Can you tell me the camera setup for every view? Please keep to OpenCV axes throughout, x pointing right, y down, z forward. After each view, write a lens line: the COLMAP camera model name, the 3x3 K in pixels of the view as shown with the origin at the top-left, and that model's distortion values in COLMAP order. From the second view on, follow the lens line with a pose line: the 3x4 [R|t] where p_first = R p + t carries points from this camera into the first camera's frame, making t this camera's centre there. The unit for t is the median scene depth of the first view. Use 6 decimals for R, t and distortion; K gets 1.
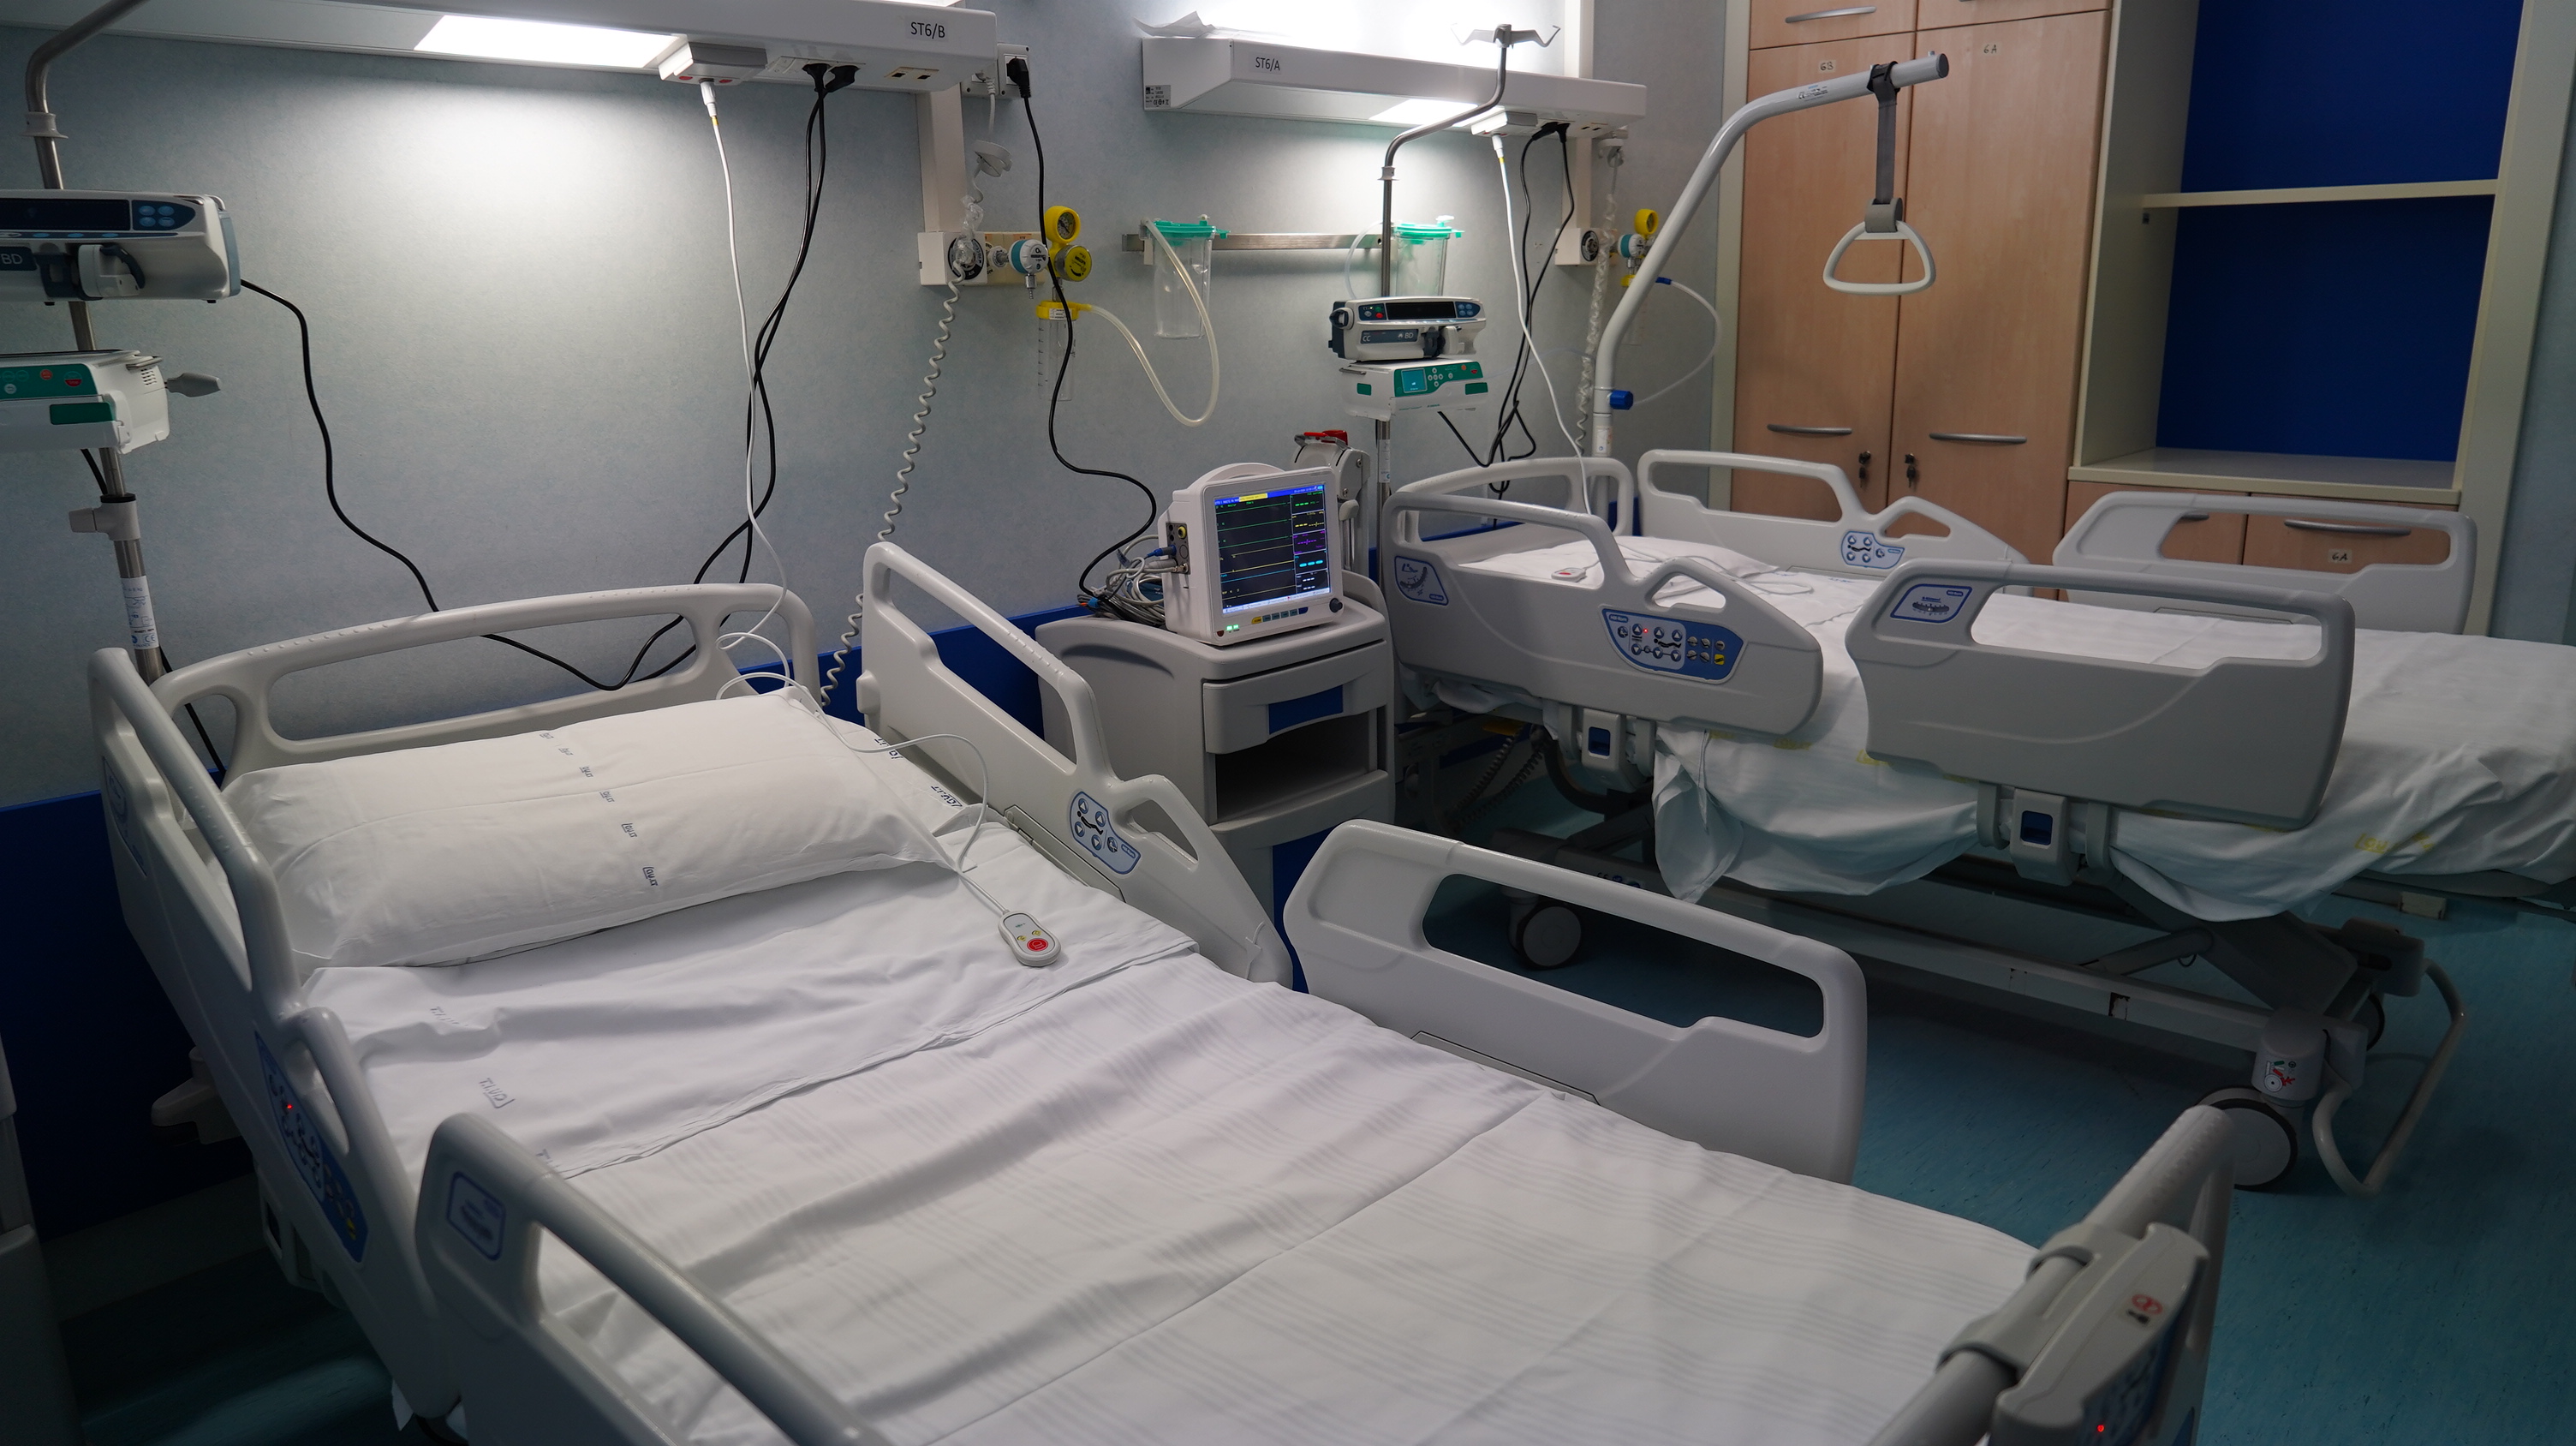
lens RADIAL K [[1705.9, 0, 1288.0], [0, 1705.9, 723.0], [0, 0, 1]] dist [-0.046653, 0.050030]
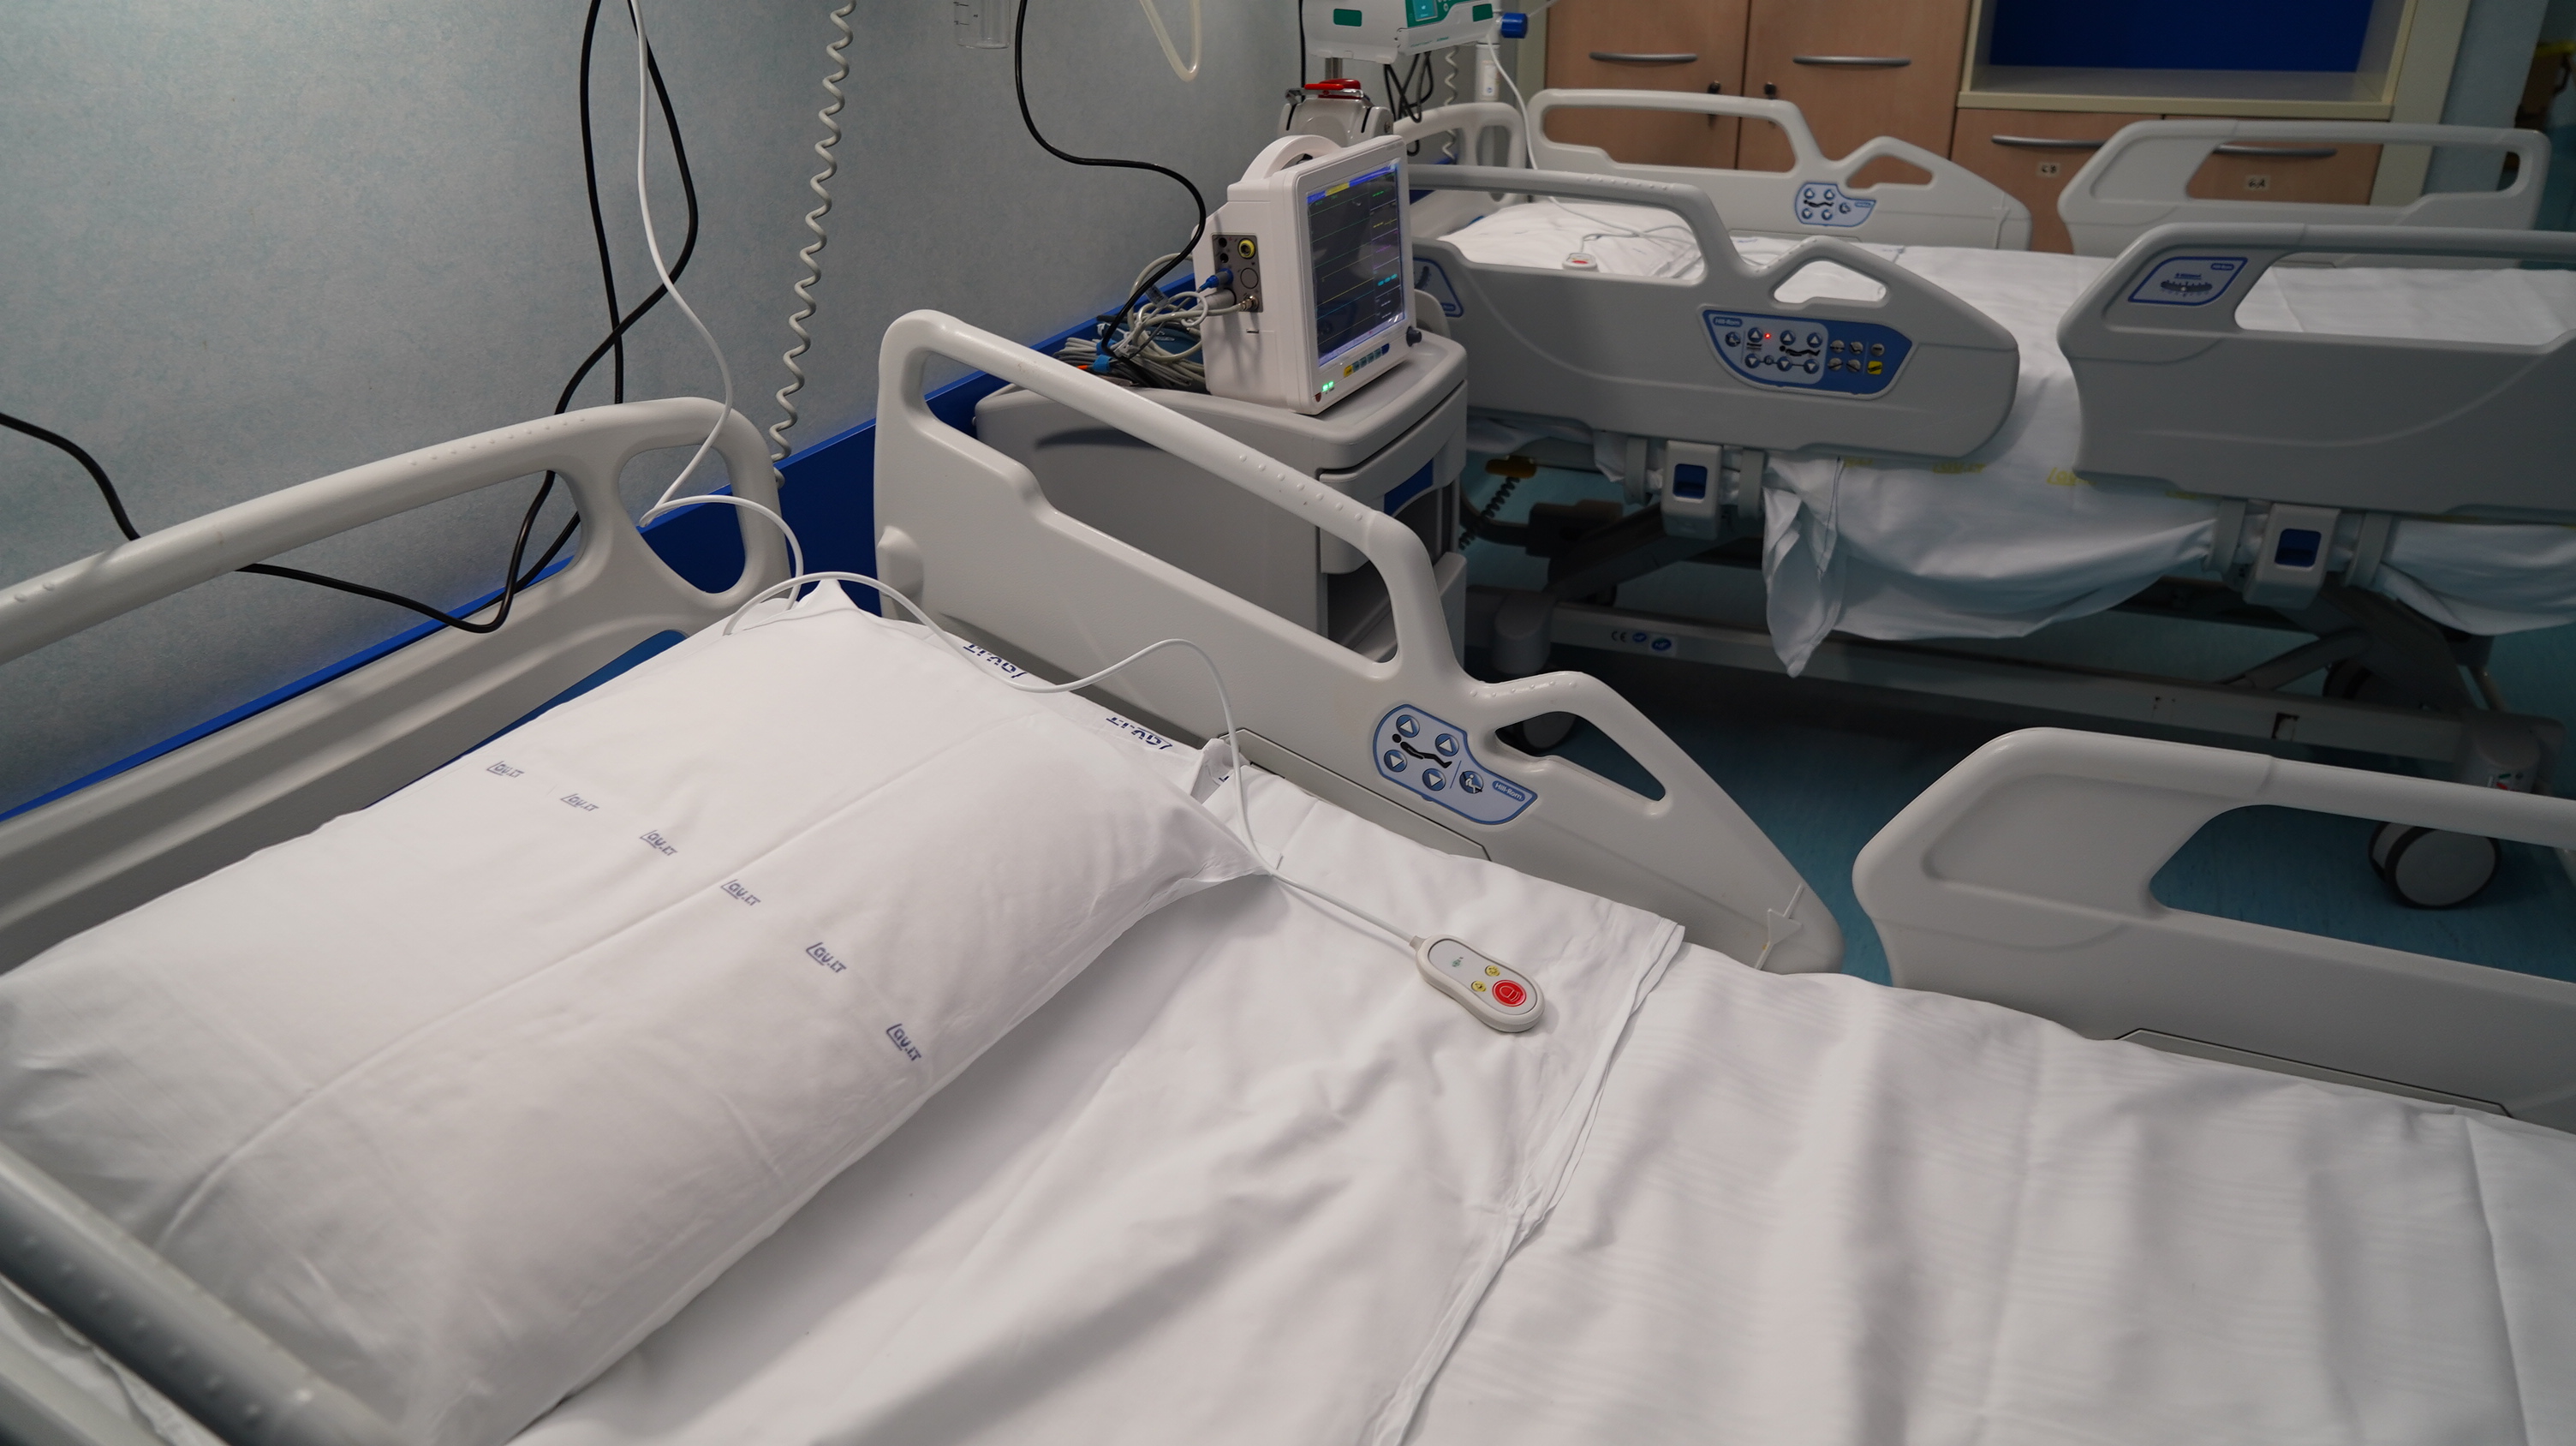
lens RADIAL K [[1734.2, 0, 1288.0], [0, 1734.2, 723.0], [0, 0, 1]] dist [-0.046505, 0.036244]
pose [[0.941064, -0.151263, 0.302519, -0.281780], [0.090682, 0.974514, 0.205181, -0.068956], [-0.325845, -0.165655, 0.930797, 0.338728]]
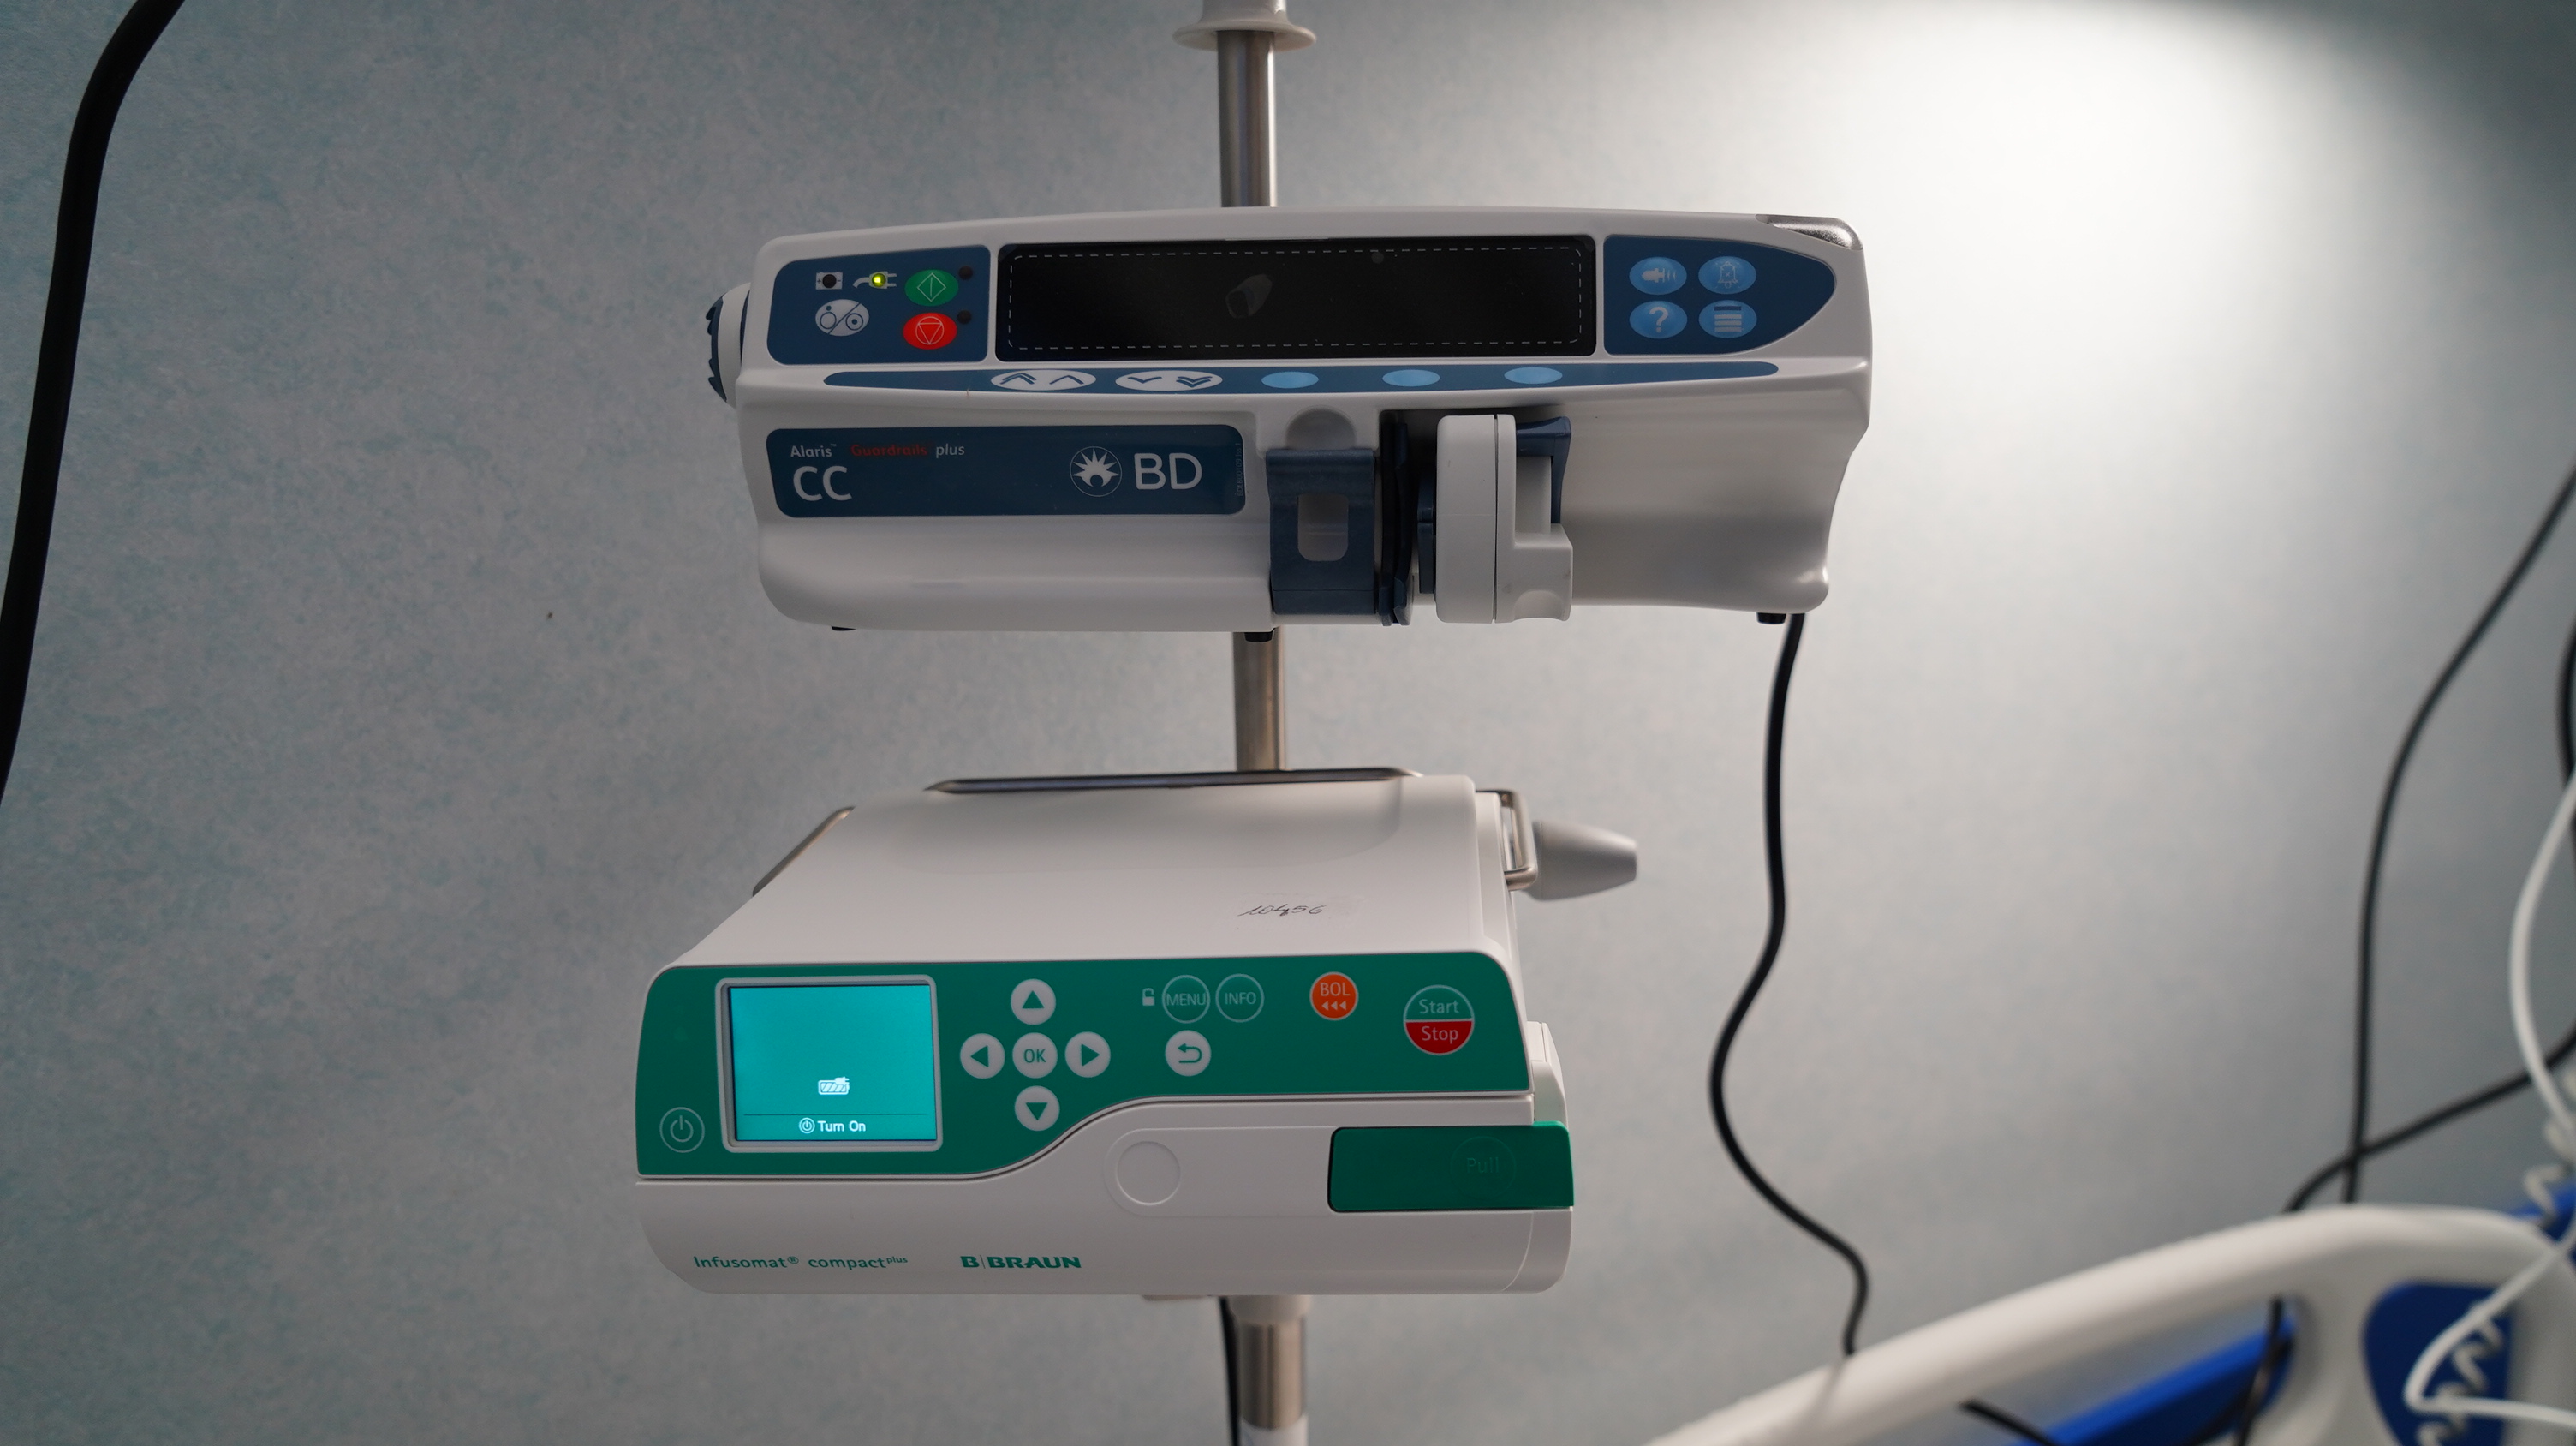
lens RADIAL K [[1705.9, 0, 1288.0], [0, 1705.9, 723.0], [0, 0, 1]] dist [-0.046653, 0.050030]
pose [[0.959621, 0.050144, -0.276791, -0.430525], [-0.065242, 0.996827, -0.045602, -0.146630], [0.273626, 0.061819, 0.959847, 0.492888]]
